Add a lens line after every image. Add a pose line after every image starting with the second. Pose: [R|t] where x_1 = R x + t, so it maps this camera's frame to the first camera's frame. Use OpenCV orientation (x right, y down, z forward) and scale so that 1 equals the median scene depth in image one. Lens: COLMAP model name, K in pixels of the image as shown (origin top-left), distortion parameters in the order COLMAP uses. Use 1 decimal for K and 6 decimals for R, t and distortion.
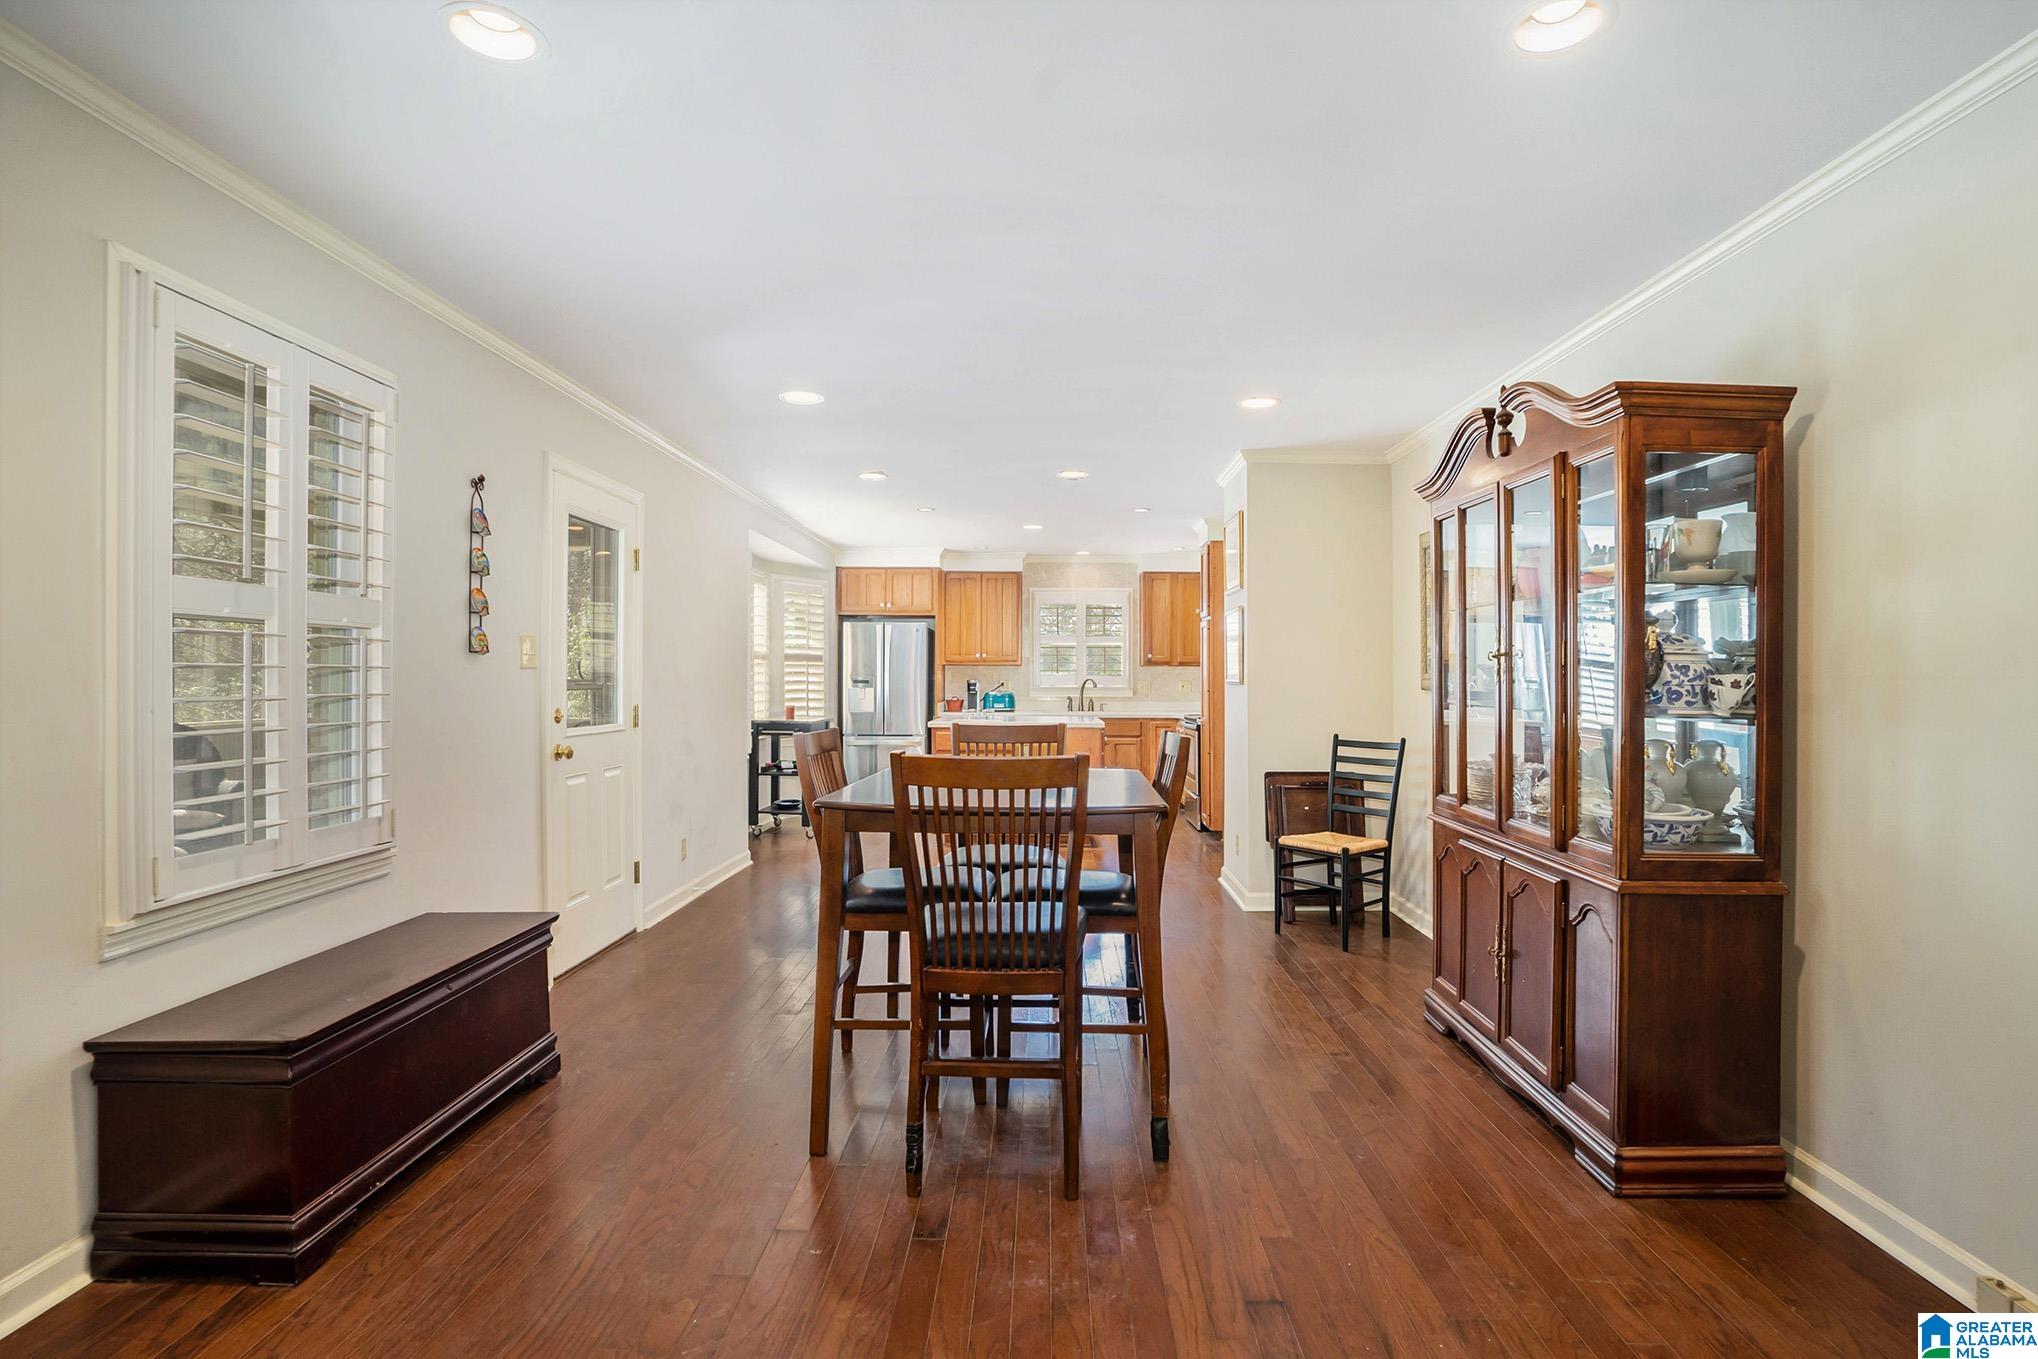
lens RADIAL K [[1015.1, 0, 1019.0], [0, 1015.1, 679.5], [0, 0, 1]] dist [-0.084383, 0.047711]
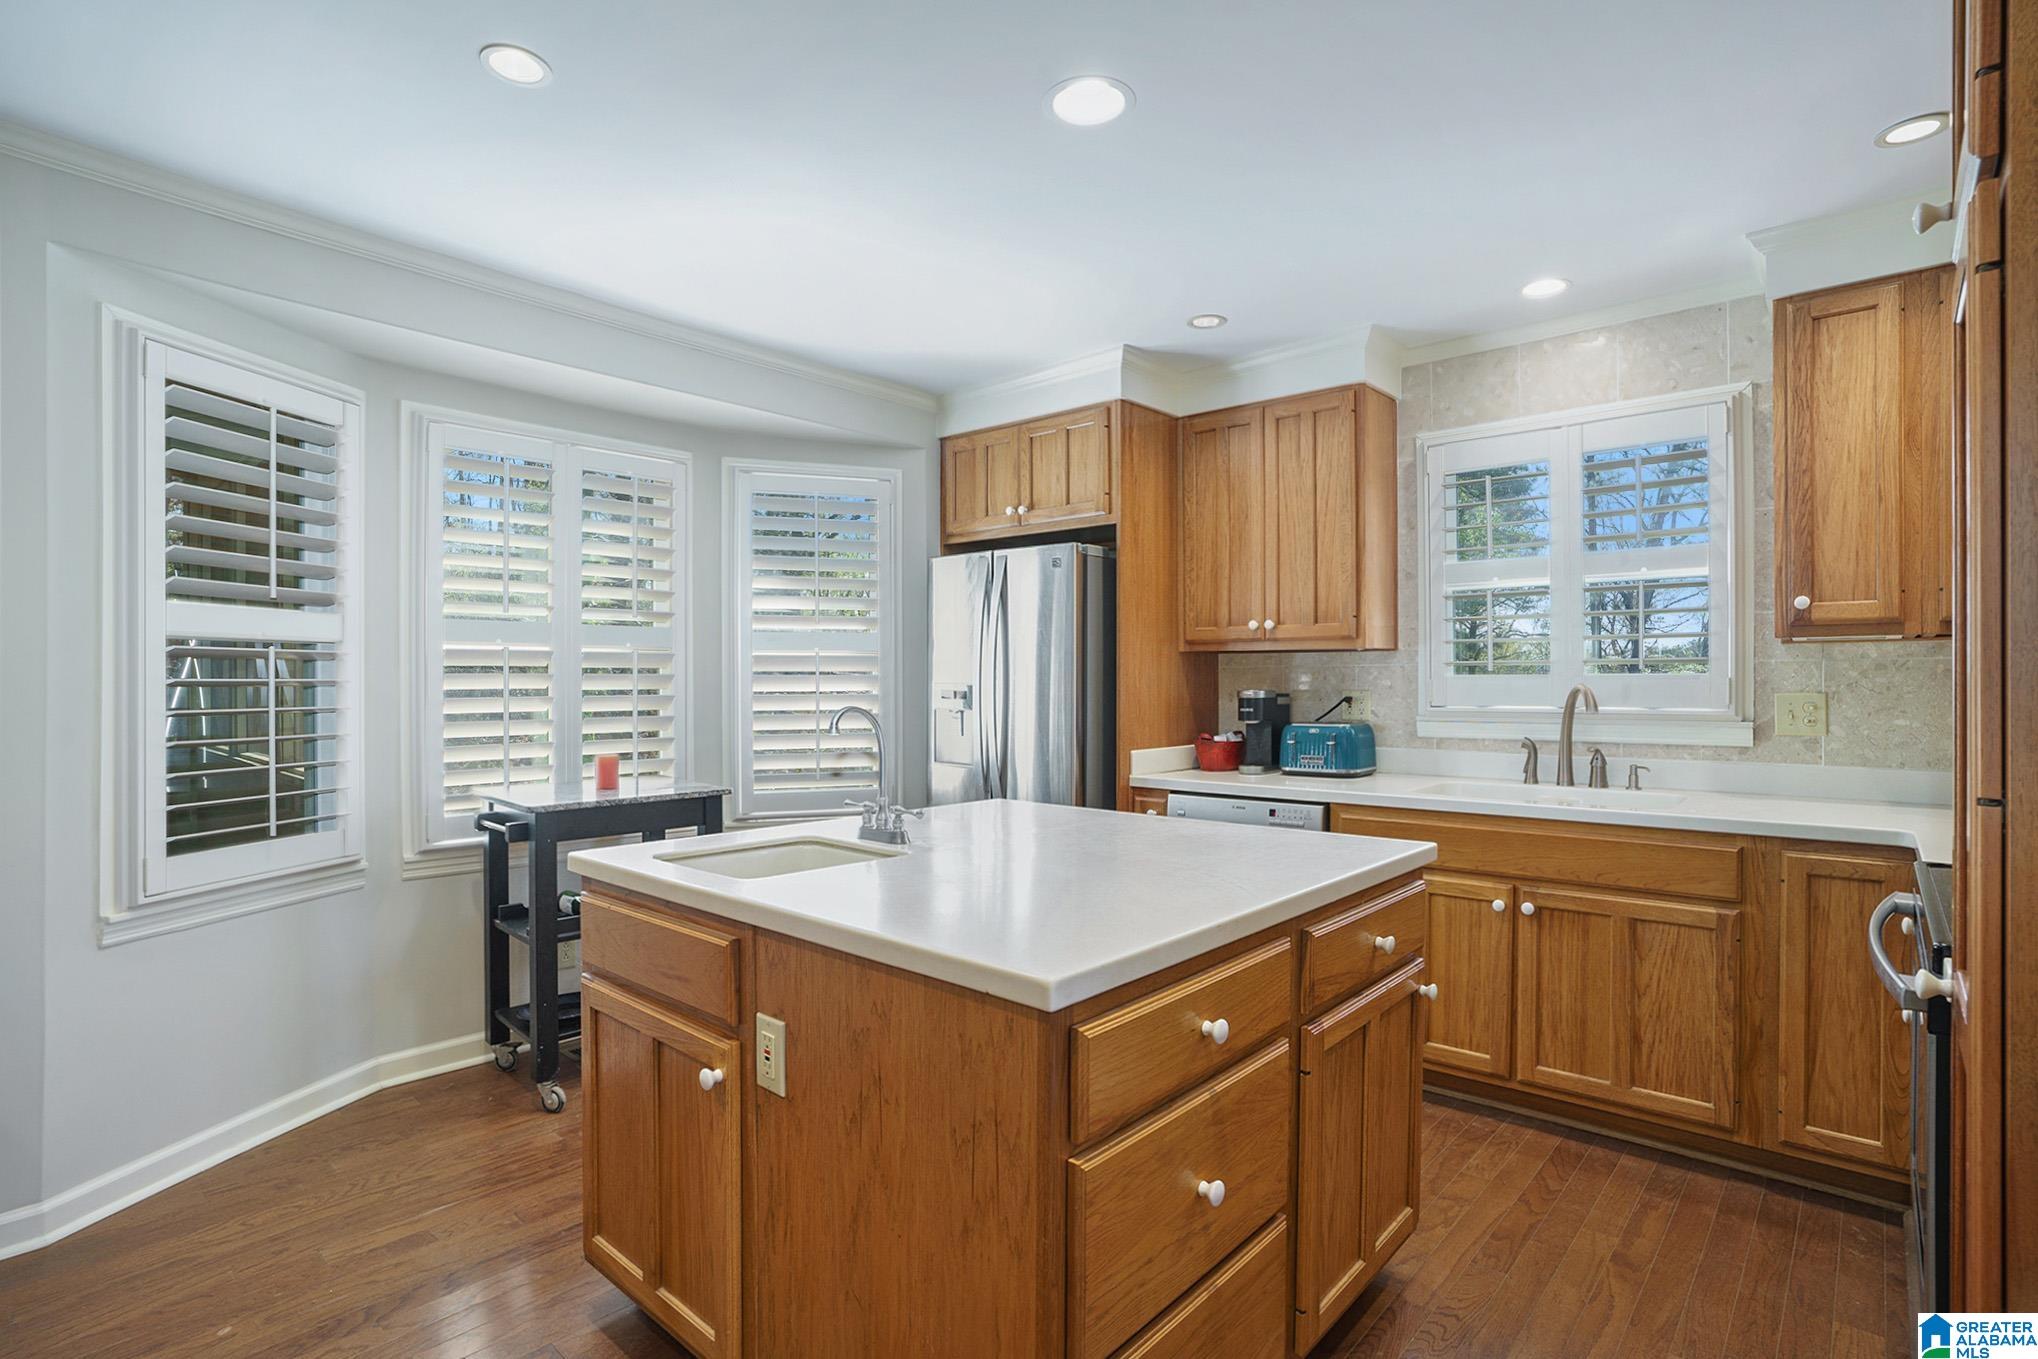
lens RADIAL K [[1015.1, 0, 1019.0], [0, 1015.1, 679.5], [0, 0, 1]] dist [-0.084383, 0.047711]
pose [[0.770499, -0.002824, -0.637435, 0.134857], [0.008066, 0.999953, 0.005320, -0.005812], [0.637390, -0.009240, 0.770486, 0.671198]]
